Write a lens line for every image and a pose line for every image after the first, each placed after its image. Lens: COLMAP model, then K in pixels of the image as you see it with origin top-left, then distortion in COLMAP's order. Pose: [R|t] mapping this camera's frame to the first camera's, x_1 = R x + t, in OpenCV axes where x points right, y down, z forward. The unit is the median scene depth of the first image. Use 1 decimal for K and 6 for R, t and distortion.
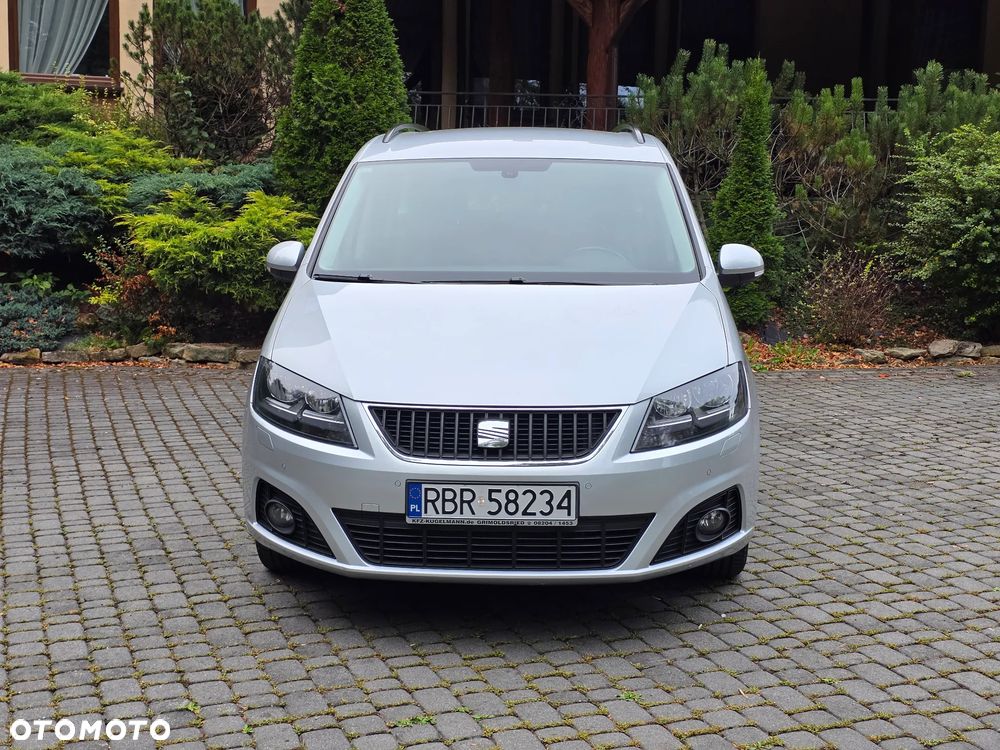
lens RADIAL K [[1313.7, 0, 495.0], [0, 1313.7, 373.6], [0, 0, 1]] dist [0.165015, -0.452859]
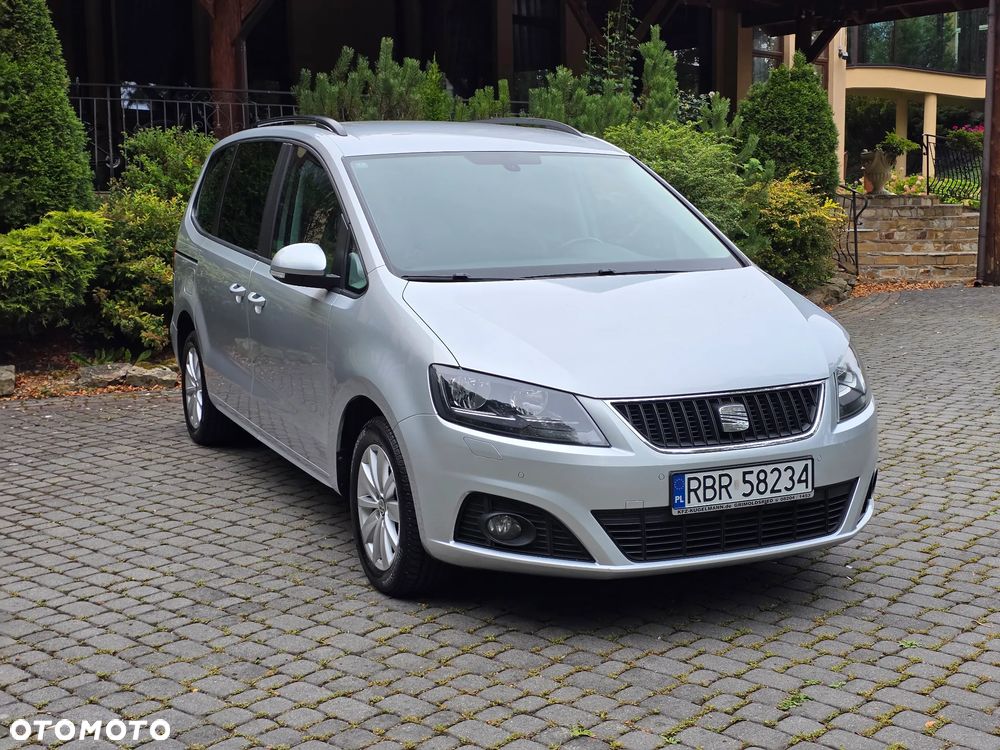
lens RADIAL K [[1310.6, 0, 517.5], [0, 1310.6, 374.7], [0, 0, 1]] dist [0.152478, -0.370069]
pose [[0.886875, -0.082297, 0.454620, -0.597869], [0.081896, 0.996428, 0.020615, -0.021746], [-0.454693, 0.018948, 0.890447, 0.163365]]
